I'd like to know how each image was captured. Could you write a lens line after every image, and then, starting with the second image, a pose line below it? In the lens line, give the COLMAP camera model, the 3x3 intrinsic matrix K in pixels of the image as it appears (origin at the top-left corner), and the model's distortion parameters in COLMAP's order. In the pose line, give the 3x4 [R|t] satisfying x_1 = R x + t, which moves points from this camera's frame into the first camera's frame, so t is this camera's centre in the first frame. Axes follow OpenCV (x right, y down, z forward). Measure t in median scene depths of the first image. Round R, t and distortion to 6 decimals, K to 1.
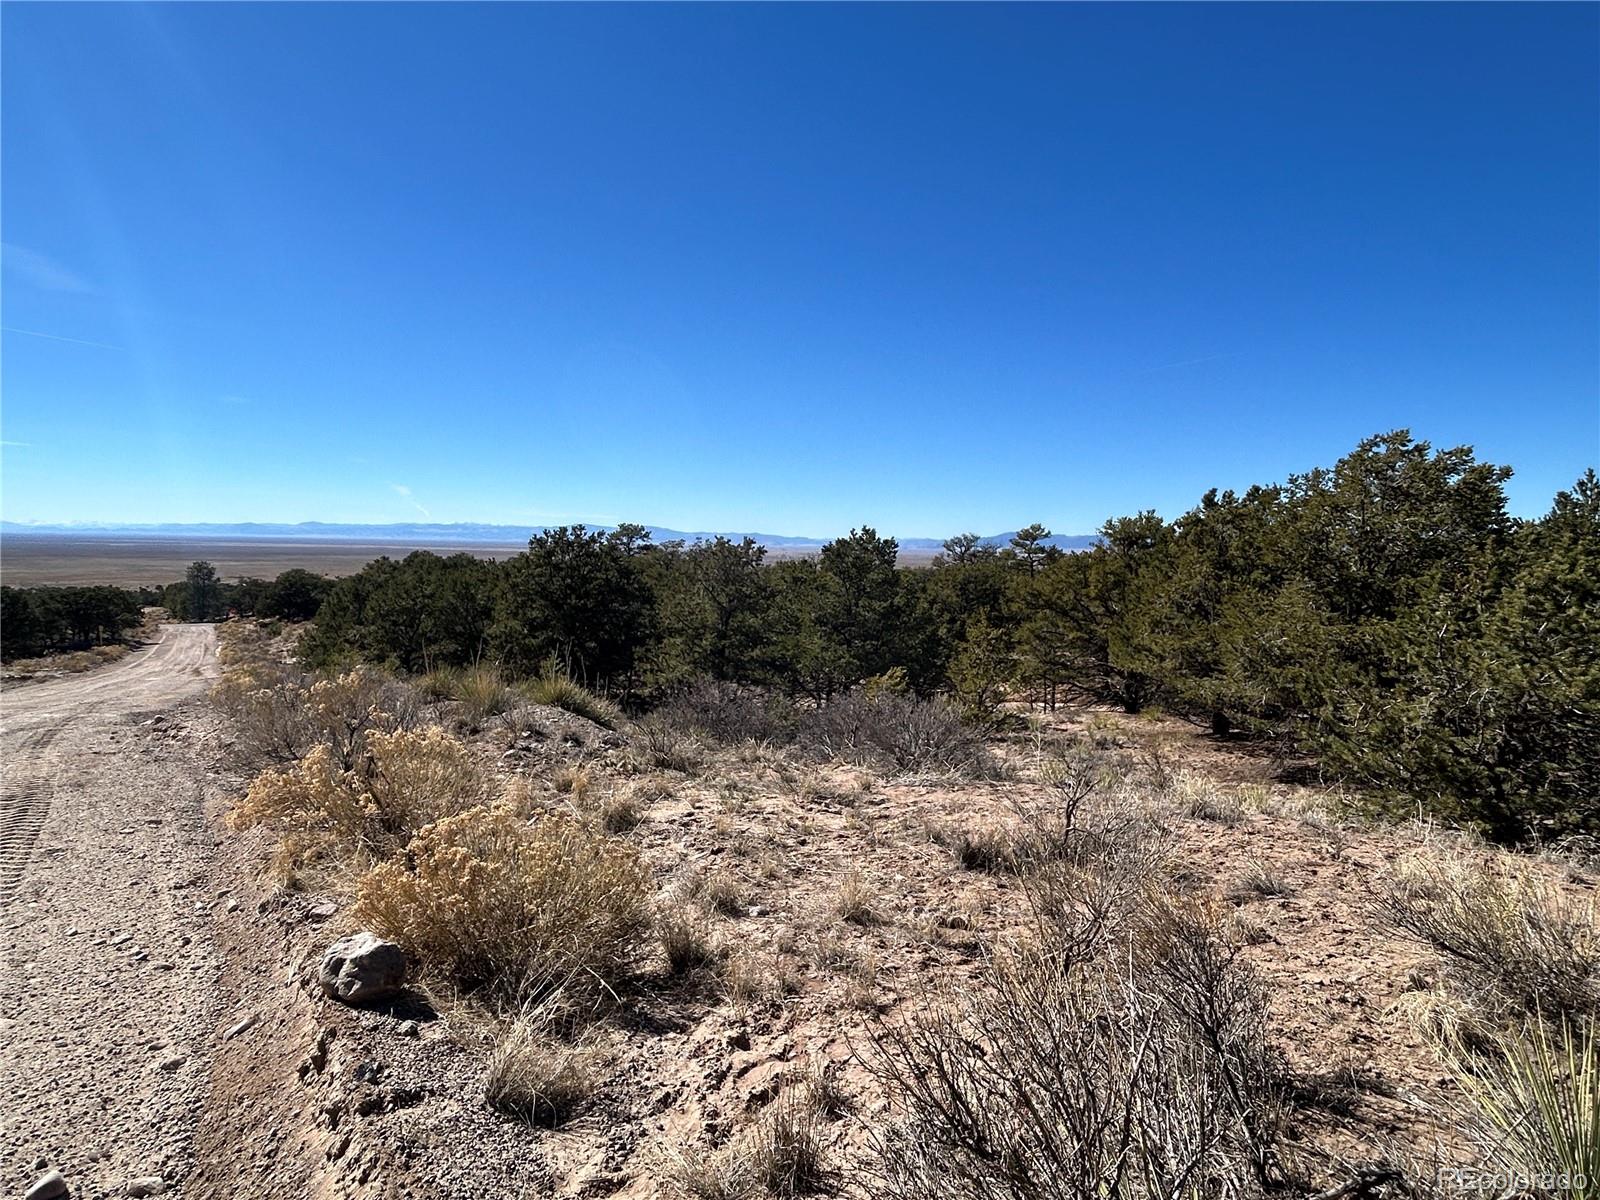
lens RADIAL K [[945.1, 0, 803.0], [0, 945.1, 596.7], [0, 0, 1]] dist [-0.004016, 0.000780]
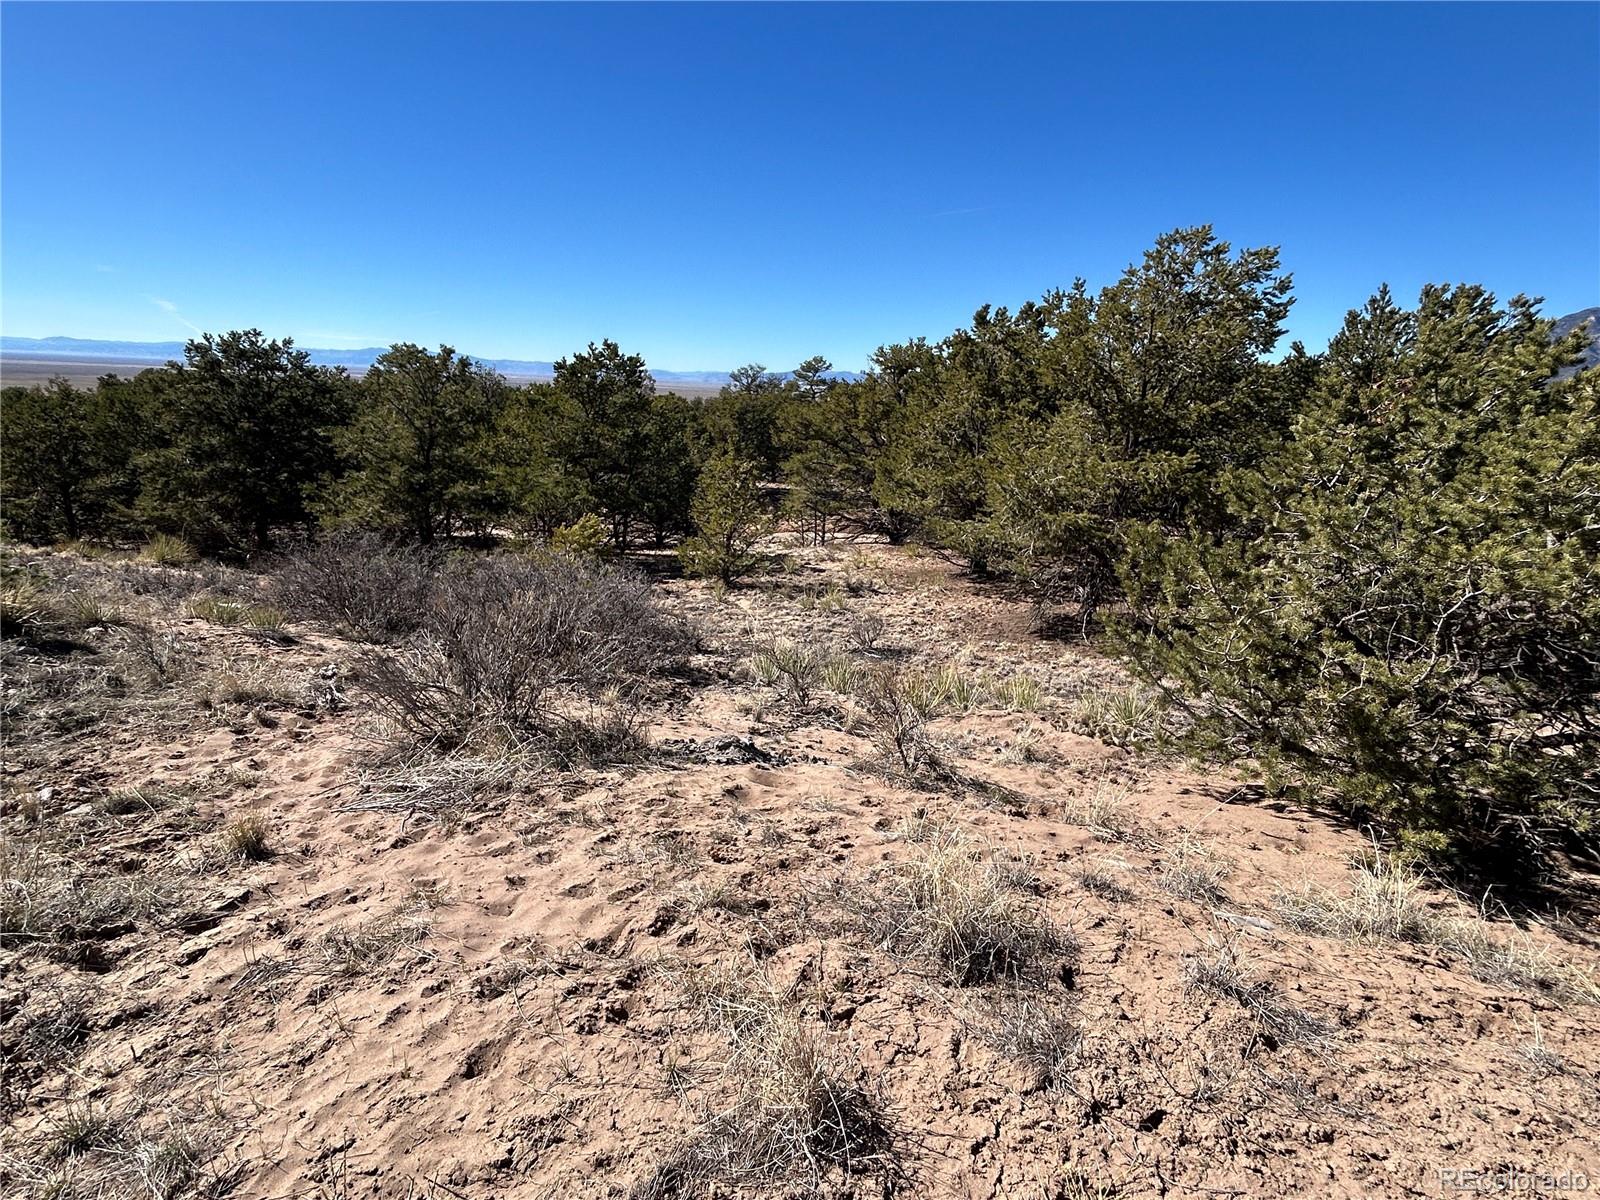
lens RADIAL K [[831.3, 0, 795.0], [0, 831.3, 600.1], [0, 0, 1]] dist [0.003376, -0.000206]
pose [[0.979336, -0.030227, 0.199969, 0.084829], [-0.010945, 0.979397, 0.201649, 0.003567], [-0.201944, -0.199671, 0.958828, 0.209709]]
